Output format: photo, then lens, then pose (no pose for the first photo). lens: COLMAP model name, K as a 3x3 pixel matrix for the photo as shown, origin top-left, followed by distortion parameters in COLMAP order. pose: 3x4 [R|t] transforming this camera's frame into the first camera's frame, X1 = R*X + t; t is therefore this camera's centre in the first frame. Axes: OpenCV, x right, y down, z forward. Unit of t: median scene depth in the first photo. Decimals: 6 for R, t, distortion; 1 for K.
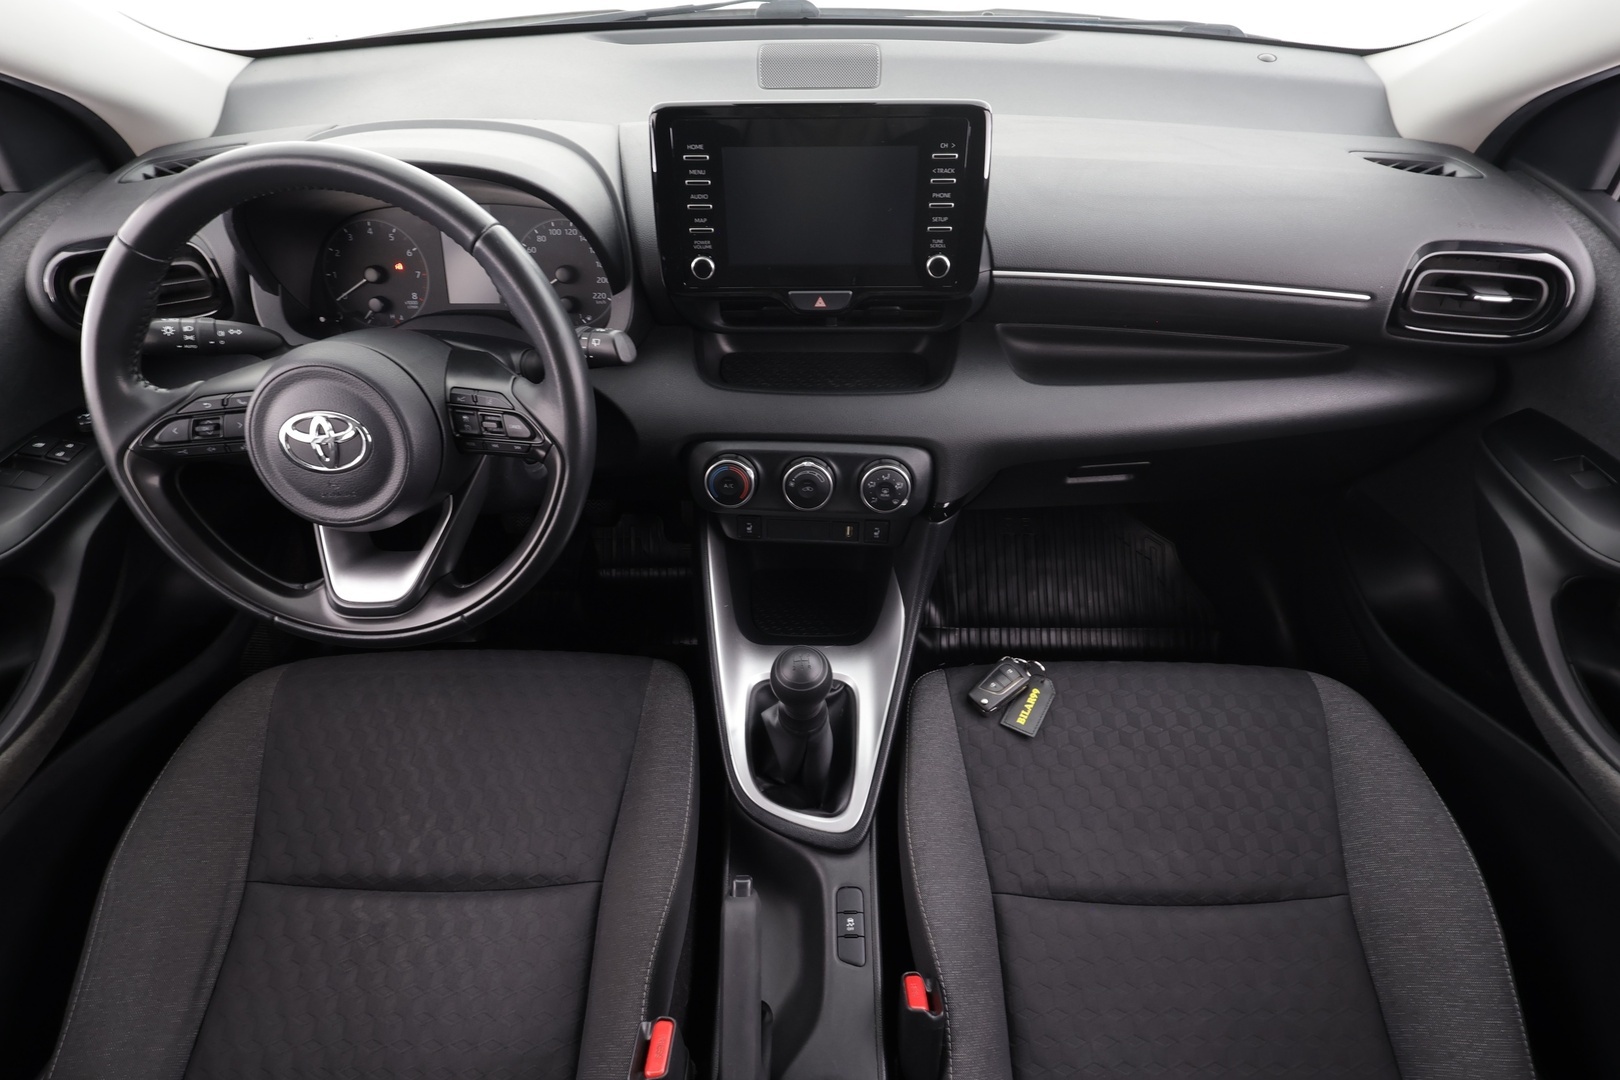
lens RADIAL K [[906.7, 0, 815.9], [0, 906.7, 539.0], [0, 0, 1]] dist [-0.002232, 0.007798]
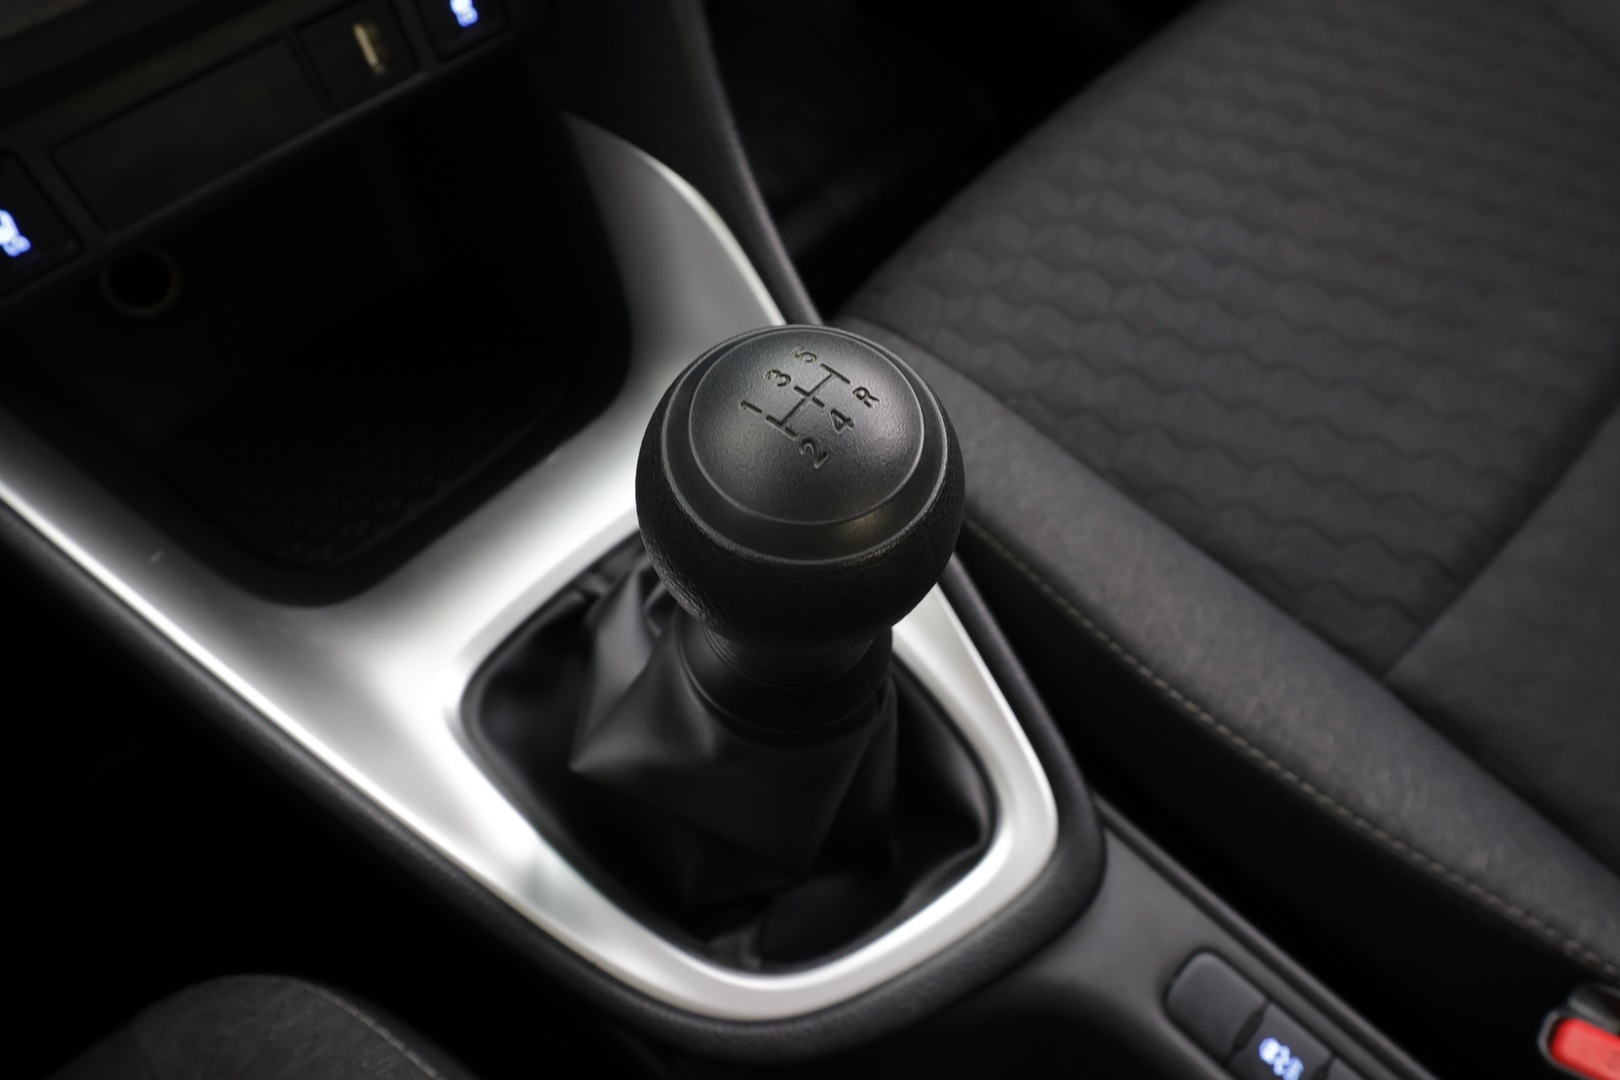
lens RADIAL K [[1095.2, 0, 815.5], [0, 1095.2, 538.3], [0, 0, 1]] dist [0.008381, -0.002009]
pose [[0.685454, -0.622367, 0.377906, -0.096515], [0.532656, 0.782476, 0.322504, 0.078365], [-0.496418, -0.019768, 0.867859, 0.729222]]
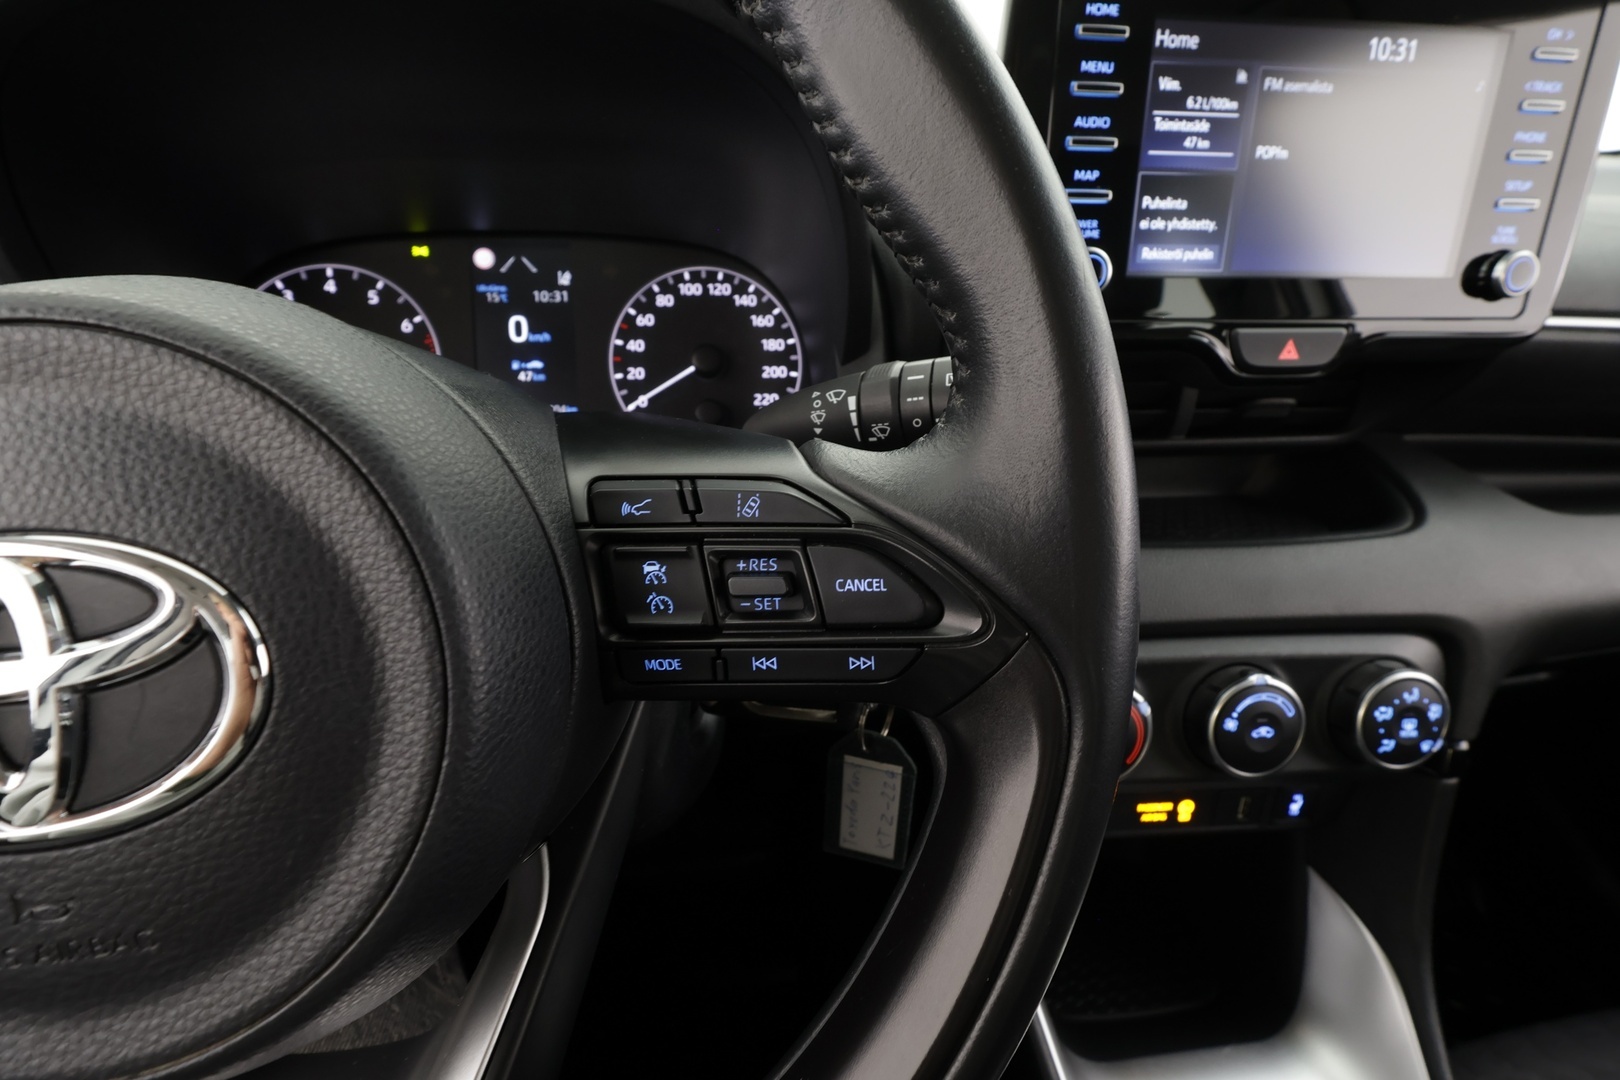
lens RADIAL K [[752.6, 0, 810.1], [0, 752.6, 542.2], [0, 0, 1]] dist [-0.003282, 0.001065]
pose [[0.988433, -0.036803, 0.147124, -0.307743], [0.076962, 0.957636, -0.277509, -0.061031], [-0.130678, 0.285622, 0.949391, 0.637104]]
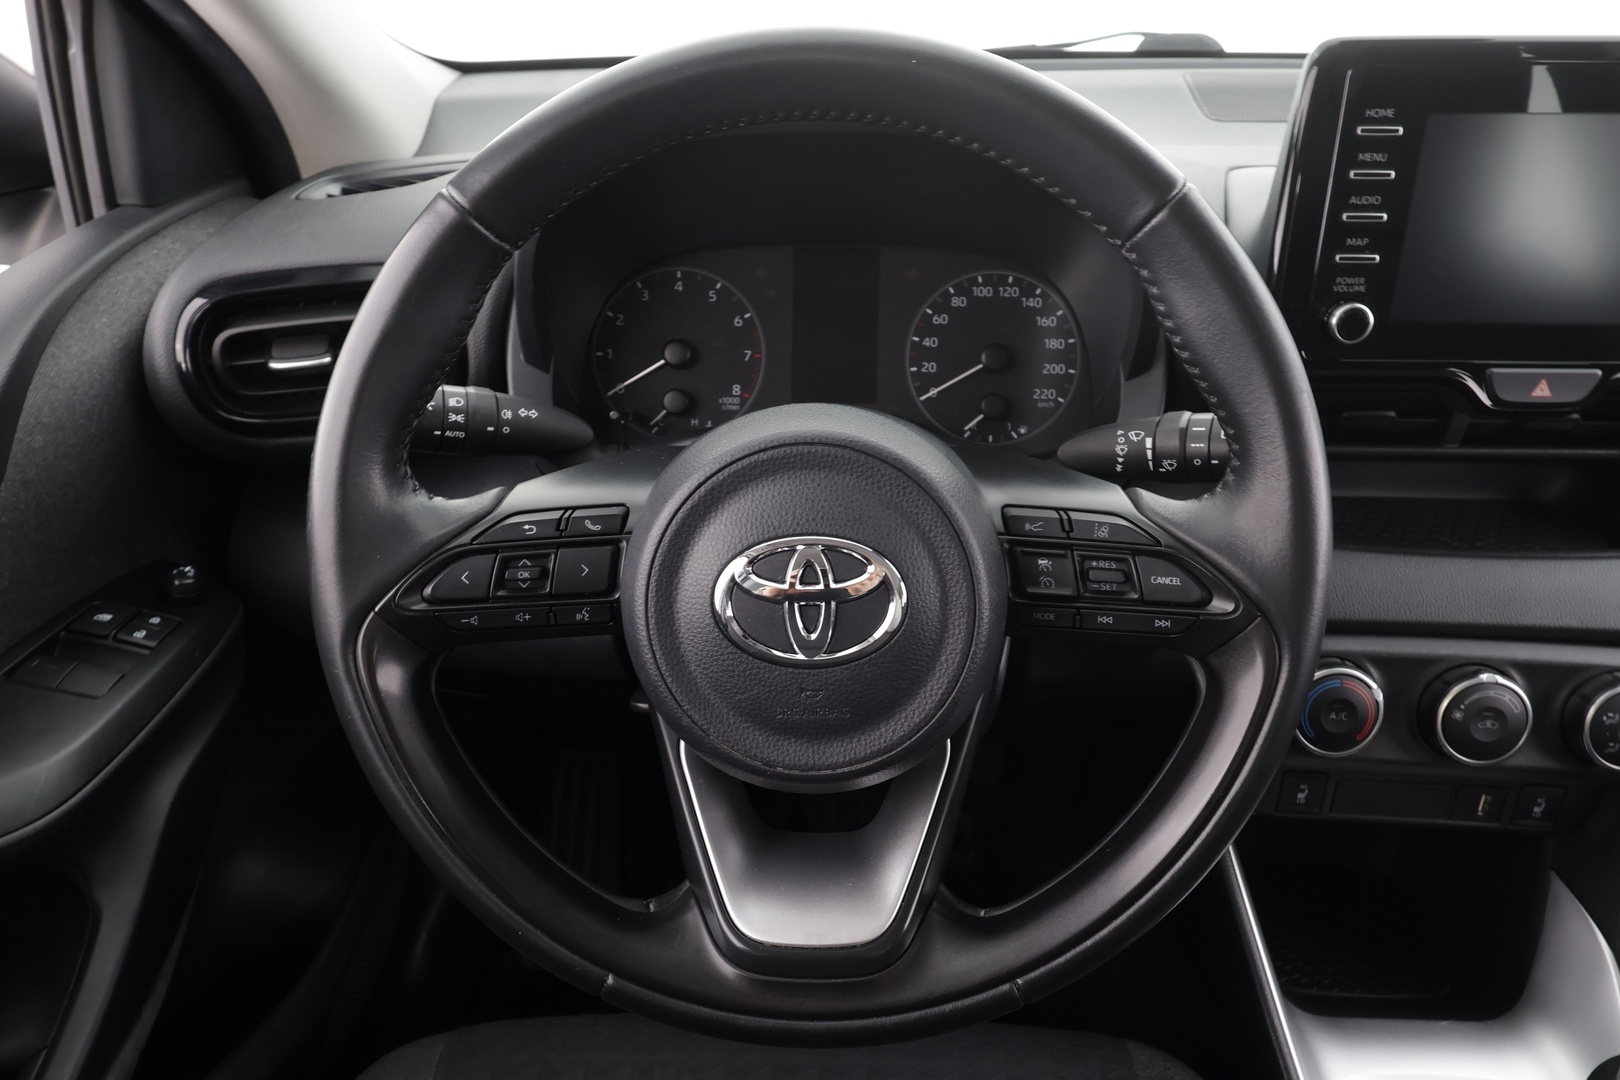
lens RADIAL K [[1095.2, 0, 809.1], [0, 1095.2, 539.7], [0, 0, 1]] dist [0.008381, -0.002009]
pose [[0.999815, 0.018367, -0.005623, -0.423482], [-0.019166, 0.973447, -0.228108, -0.005287], [0.001283, 0.228174, 0.973620, 0.339257]]
